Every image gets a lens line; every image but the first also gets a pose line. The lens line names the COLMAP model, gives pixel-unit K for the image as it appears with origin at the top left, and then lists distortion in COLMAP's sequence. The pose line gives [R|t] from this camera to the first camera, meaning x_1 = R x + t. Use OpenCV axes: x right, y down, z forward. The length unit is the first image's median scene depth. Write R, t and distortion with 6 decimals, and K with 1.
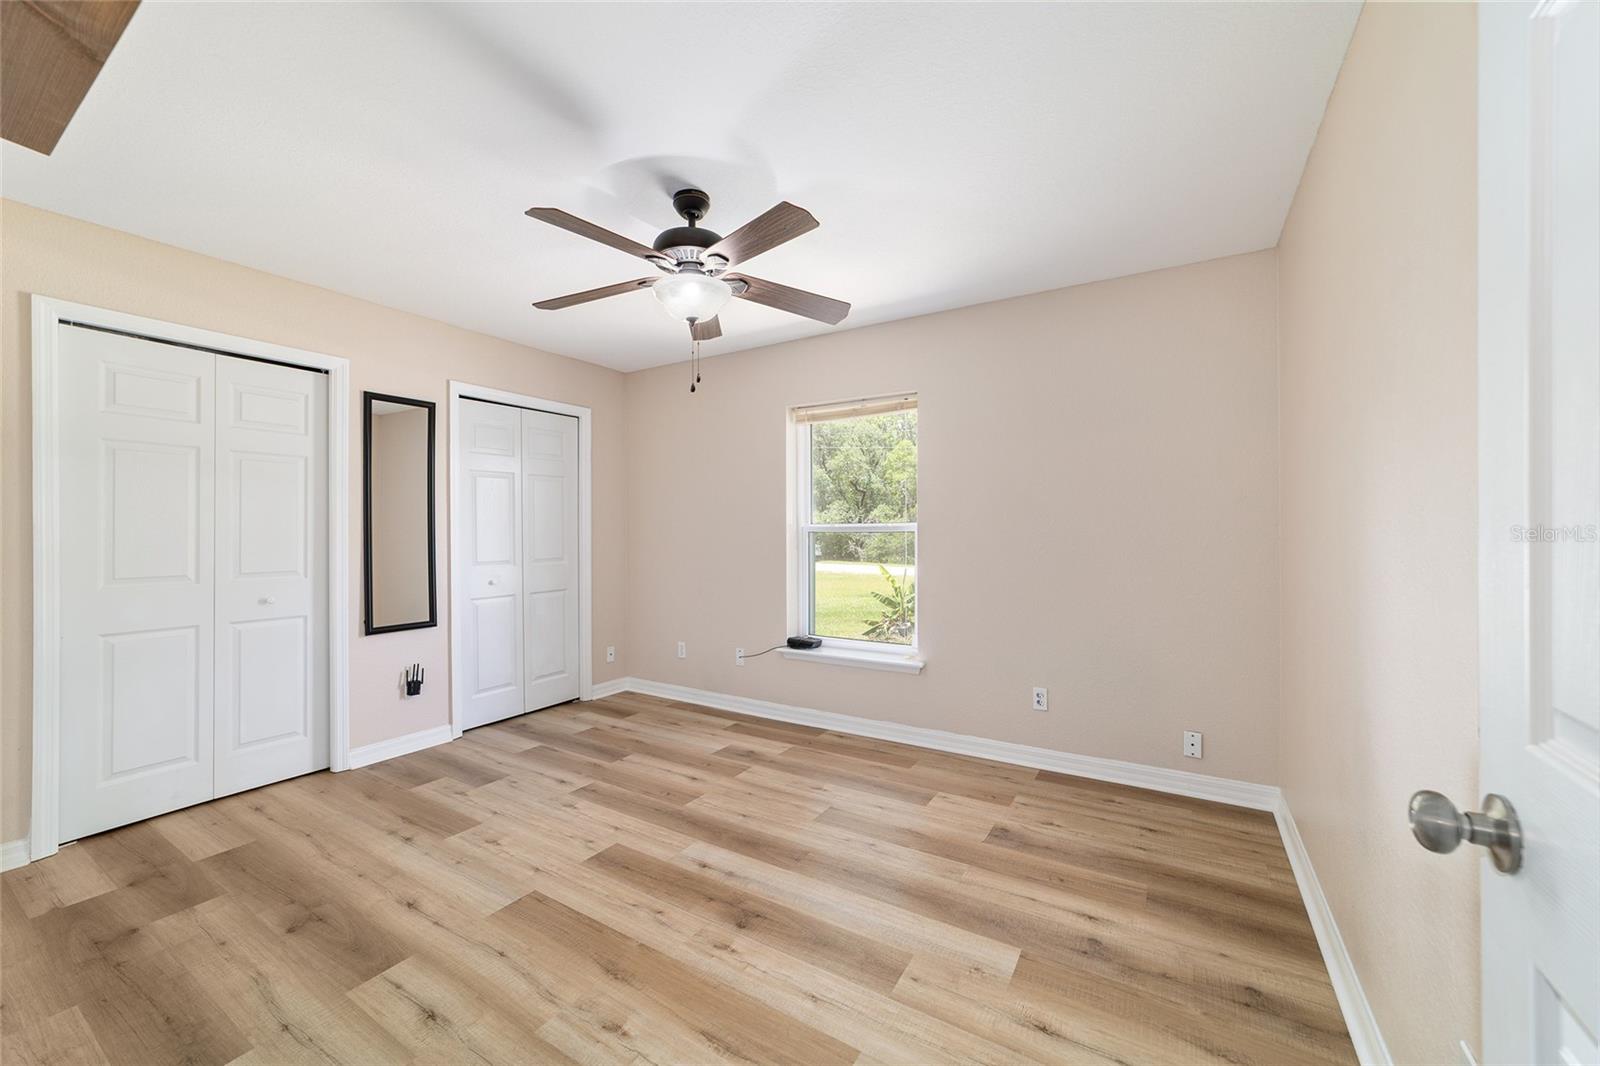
lens RADIAL K [[613.4, 0, 799.3], [0, 613.4, 528.7], [0, 0, 1]] dist [-0.015175, 0.008458]
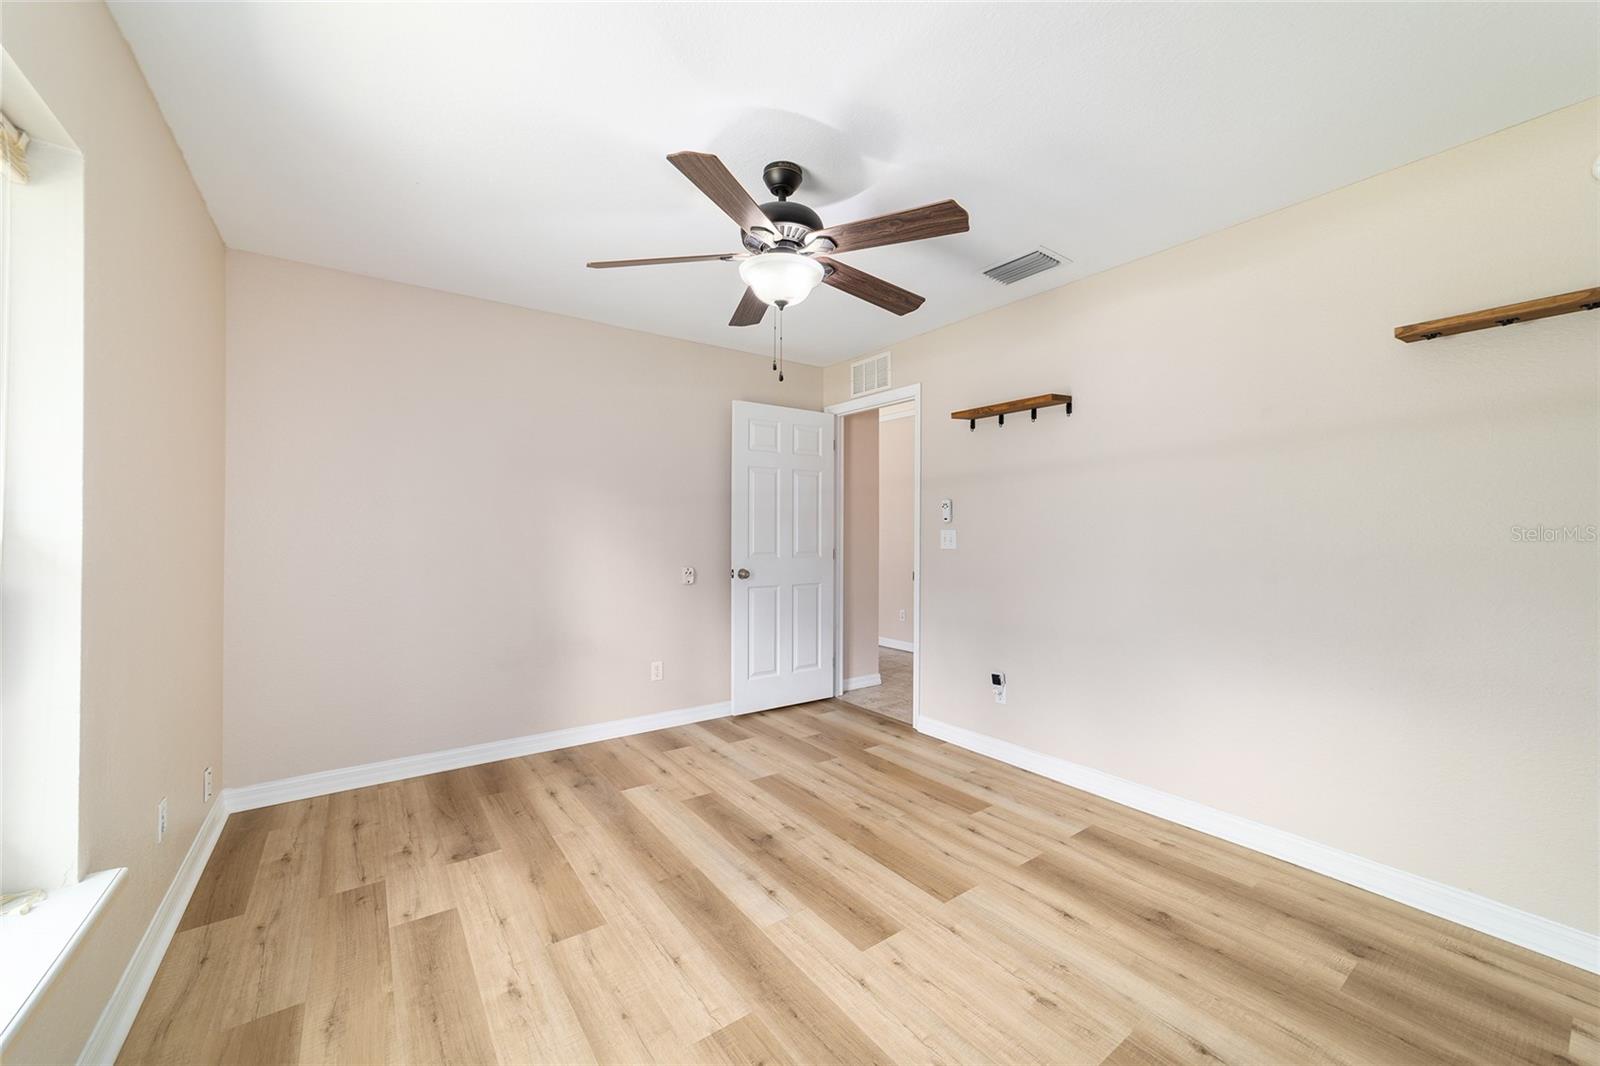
lens RADIAL K [[613.4, 0, 799.3], [0, 613.4, 528.7], [0, 0, 1]] dist [-0.015175, 0.008458]
pose [[-0.924784, 0.003827, 0.380473, -0.551433], [0.000673, 0.999964, -0.008423, 0.008148], [-0.380492, -0.007533, -0.924754, 1.849528]]
